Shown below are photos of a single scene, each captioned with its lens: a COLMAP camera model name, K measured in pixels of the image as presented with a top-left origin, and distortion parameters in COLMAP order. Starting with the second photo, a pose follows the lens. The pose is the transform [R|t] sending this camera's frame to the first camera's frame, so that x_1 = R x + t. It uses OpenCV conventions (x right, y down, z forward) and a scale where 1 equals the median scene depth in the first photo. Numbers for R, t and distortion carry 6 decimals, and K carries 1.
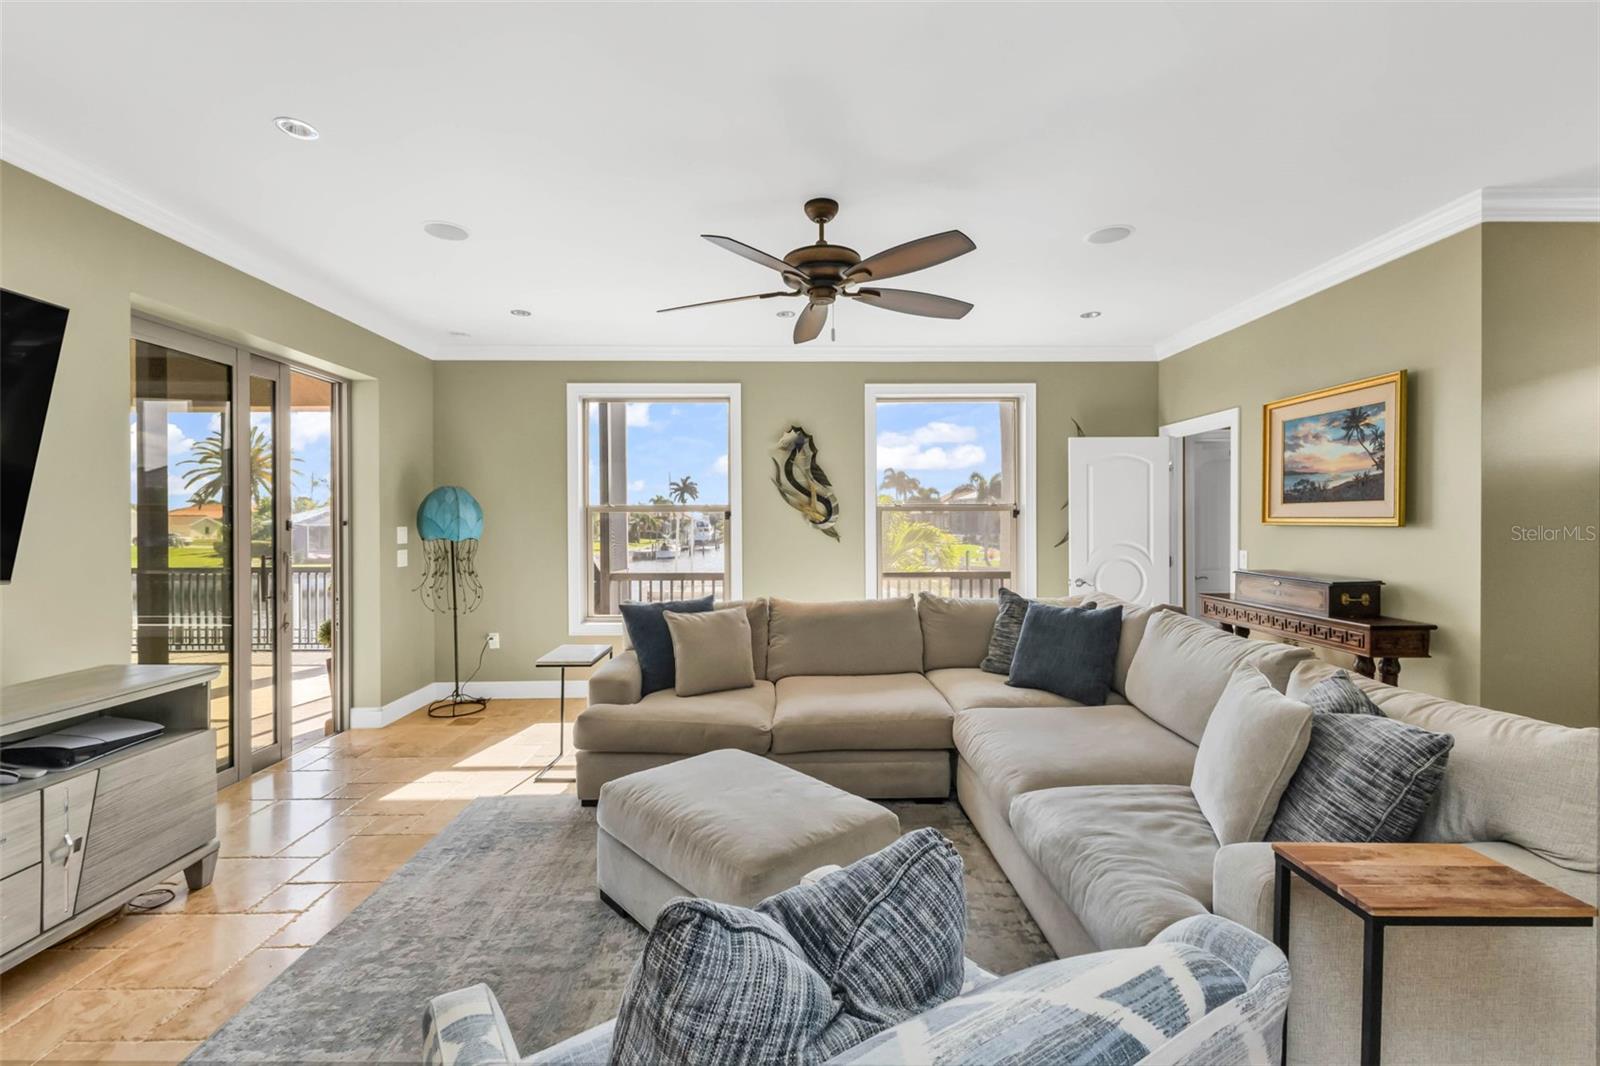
lens RADIAL K [[682.9, 0, 800.0], [0, 682.9, 533.0], [0, 0, 1]] dist [-0.000466, -0.000020]
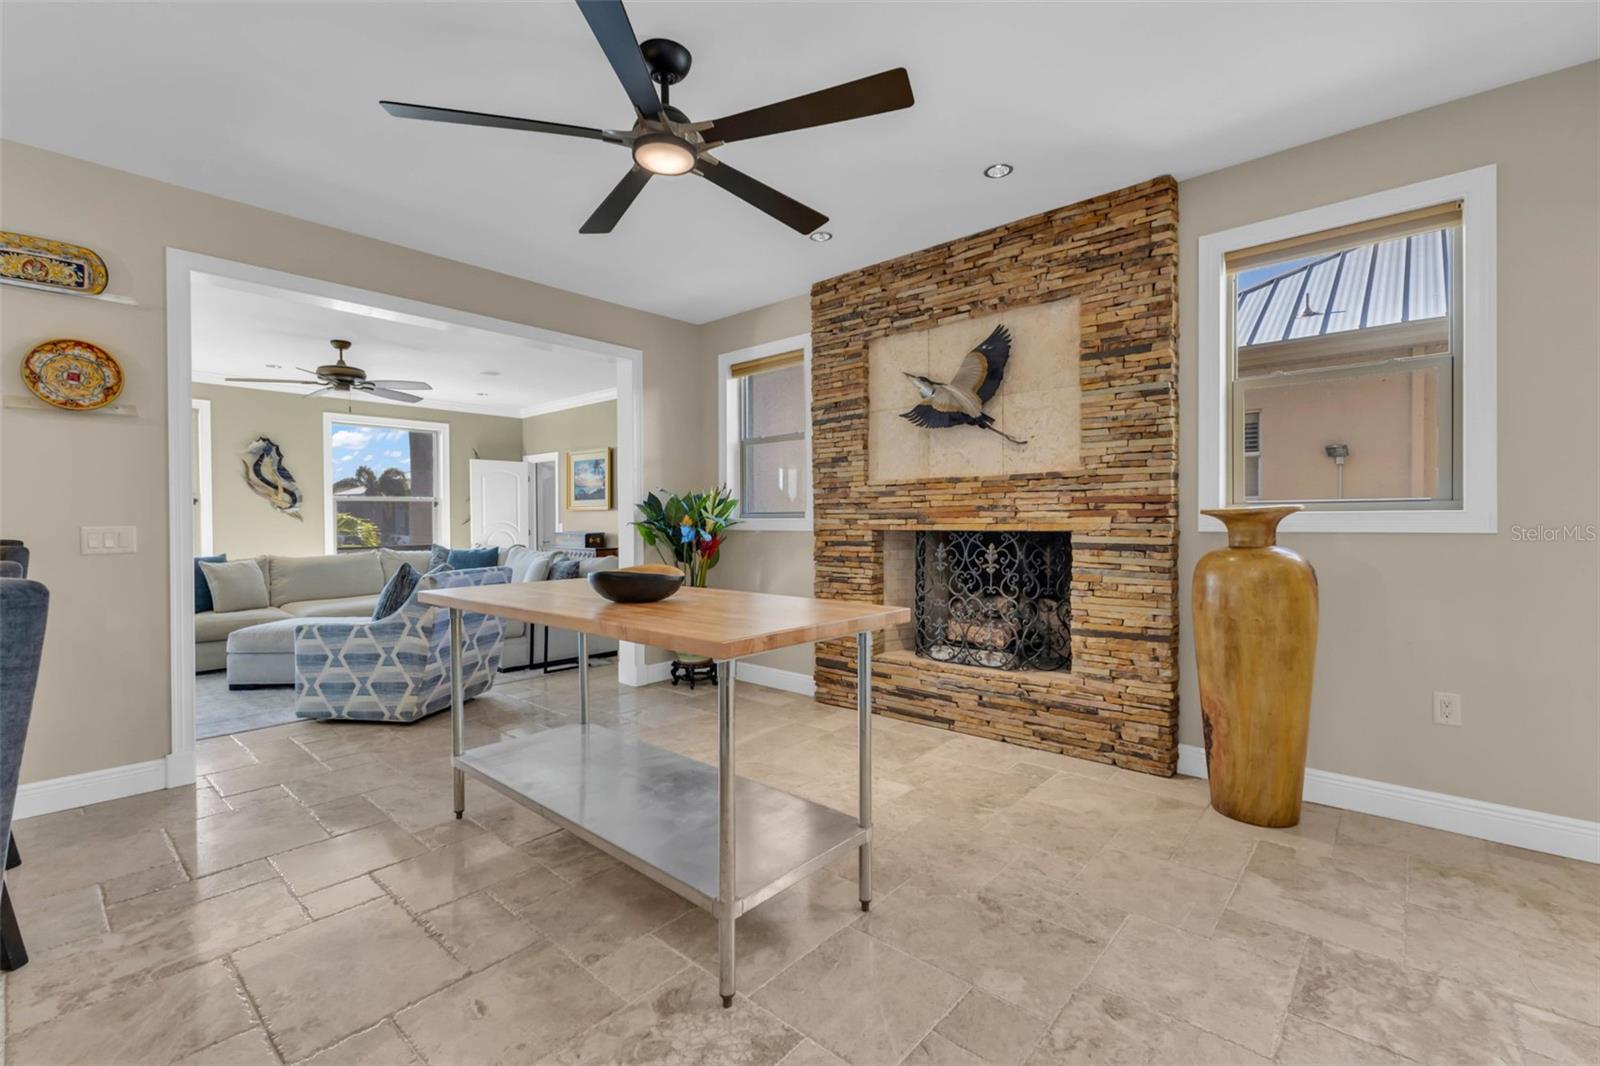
lens RADIAL K [[695.6, 0, 793.6], [0, 695.6, 525.1], [0, 0, 1]] dist [0.017731, -0.004407]
pose [[0.687185, -0.005289, 0.726463, -0.309075], [0.013252, 0.999898, -0.005256, 0.042033], [-0.726361, 0.013239, 0.687186, -0.758721]]
